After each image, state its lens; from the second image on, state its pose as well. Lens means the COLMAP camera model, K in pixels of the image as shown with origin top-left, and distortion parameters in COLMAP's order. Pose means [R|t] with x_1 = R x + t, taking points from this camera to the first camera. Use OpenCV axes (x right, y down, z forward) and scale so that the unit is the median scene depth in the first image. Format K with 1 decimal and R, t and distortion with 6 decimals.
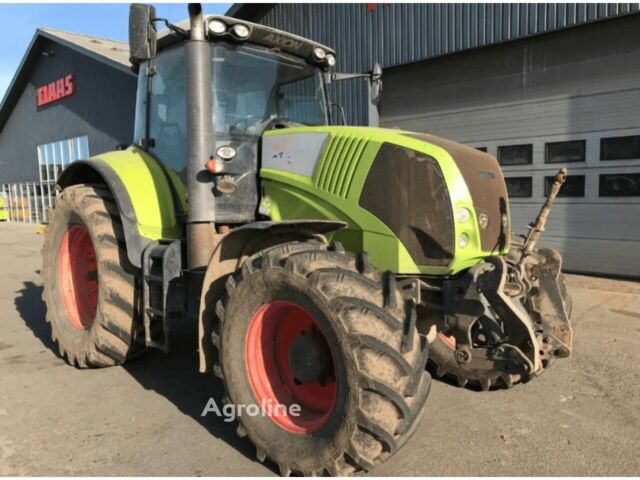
lens RADIAL K [[551.0, 0, 320.0], [0, 551.0, 240.0], [0, 0, 1]] dist [0.028315, 0.000406]
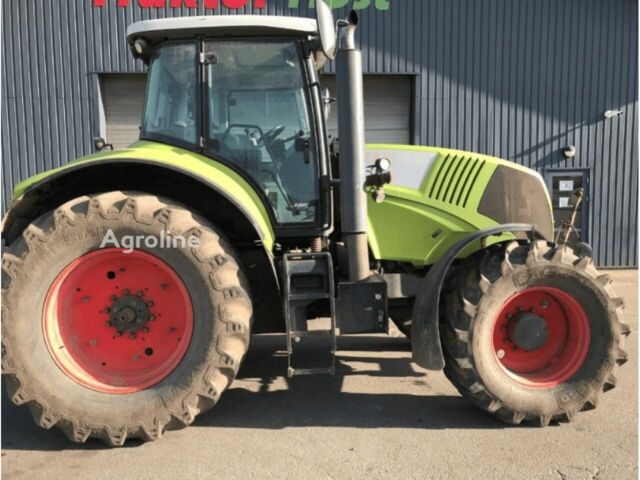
lens RADIAL K [[551.0, 0, 320.0], [0, 551.0, 240.0], [0, 0, 1]] dist [0.028315, 0.000406]
pose [[0.641571, -0.058599, 0.764822, -1.082940], [0.069249, 0.997431, 0.018331, -0.045488], [-0.763931, 0.041202, 0.643981, 0.439639]]
